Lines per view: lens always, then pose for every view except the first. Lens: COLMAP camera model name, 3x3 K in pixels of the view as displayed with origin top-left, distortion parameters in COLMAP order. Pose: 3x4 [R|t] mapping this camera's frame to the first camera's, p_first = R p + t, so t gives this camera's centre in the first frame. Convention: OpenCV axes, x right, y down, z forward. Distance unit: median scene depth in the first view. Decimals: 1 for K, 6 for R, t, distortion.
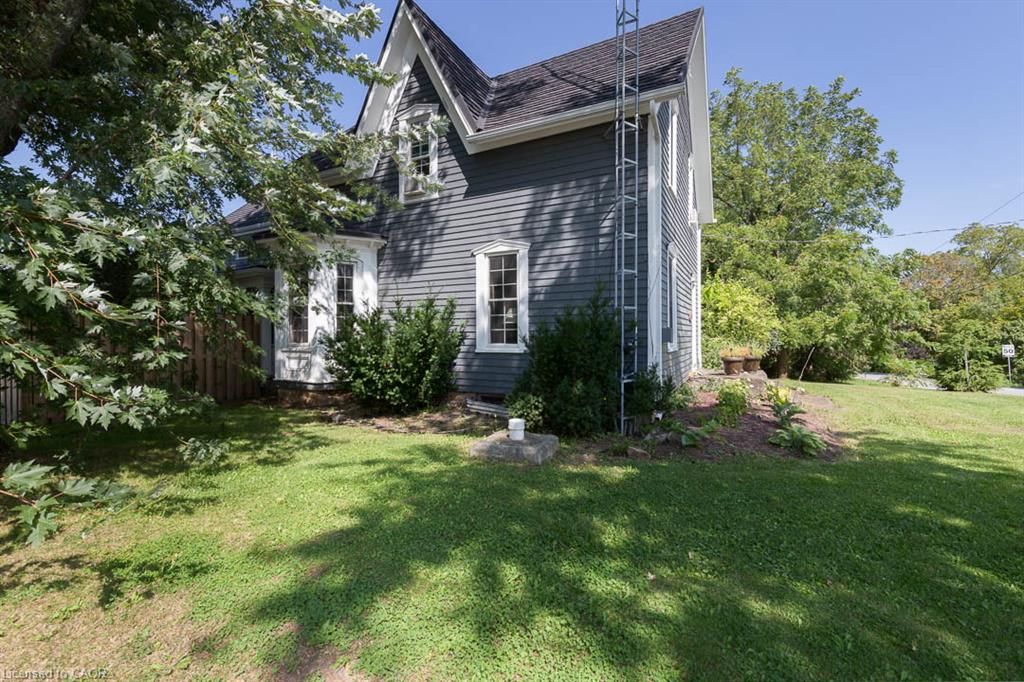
lens RADIAL K [[448.3, 0, 511.9], [0, 448.3, 340.4], [0, 0, 1]] dist [0.000346, -0.000004]
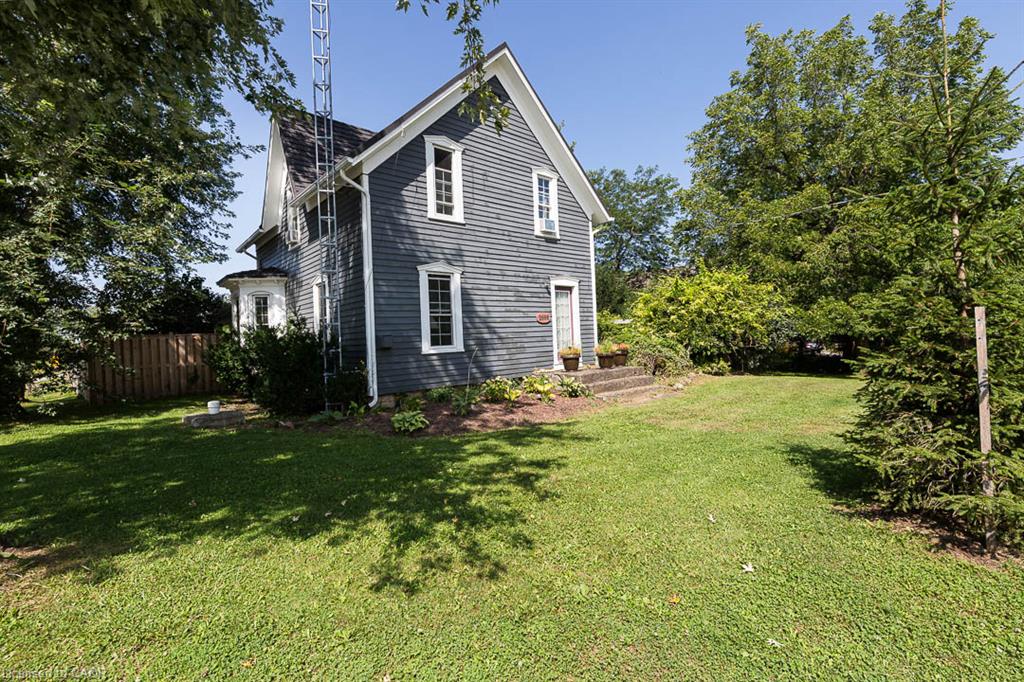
lens RADIAL K [[448.3, 0, 511.5], [0, 448.3, 338.8], [0, 0, 1]] dist [0.000346, -0.000004]
pose [[0.932154, -0.035306, -0.360336, 0.753338], [0.037911, 0.999281, 0.000162, -0.006125], [0.360071, -0.013812, 0.932823, -0.041159]]
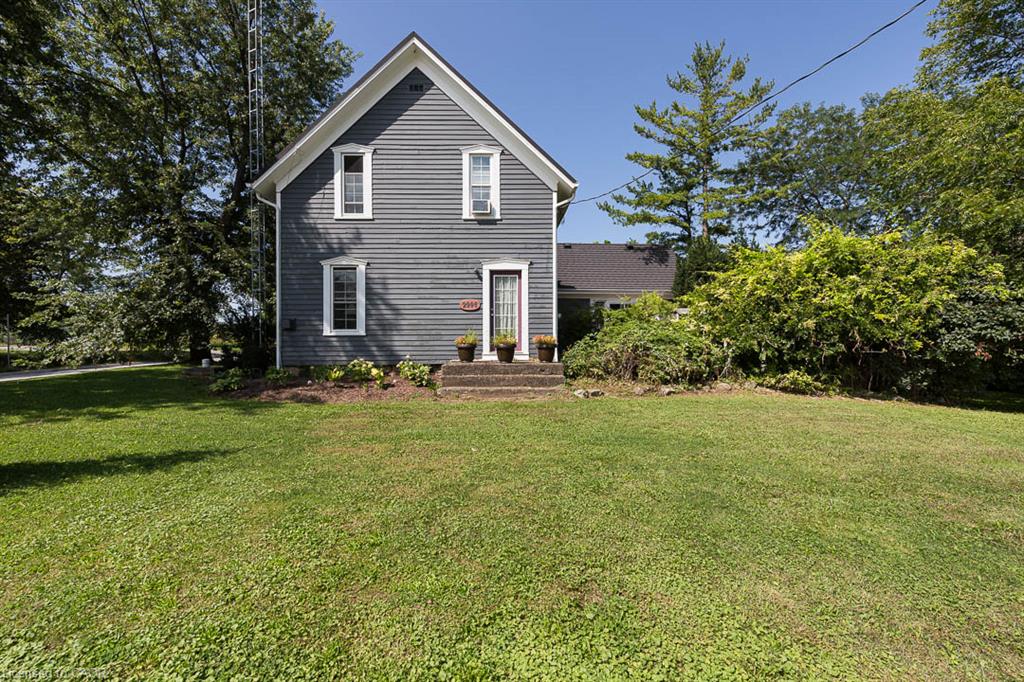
lens RADIAL K [[448.3, 0, 512.2], [0, 448.3, 338.2], [0, 0, 1]] dist [0.000346, -0.000004]
pose [[0.497303, 0.014446, -0.867457, 1.847018], [0.000273, 0.999859, 0.016808, 0.014466], [0.867577, -0.008596, 0.497229, 1.007700]]
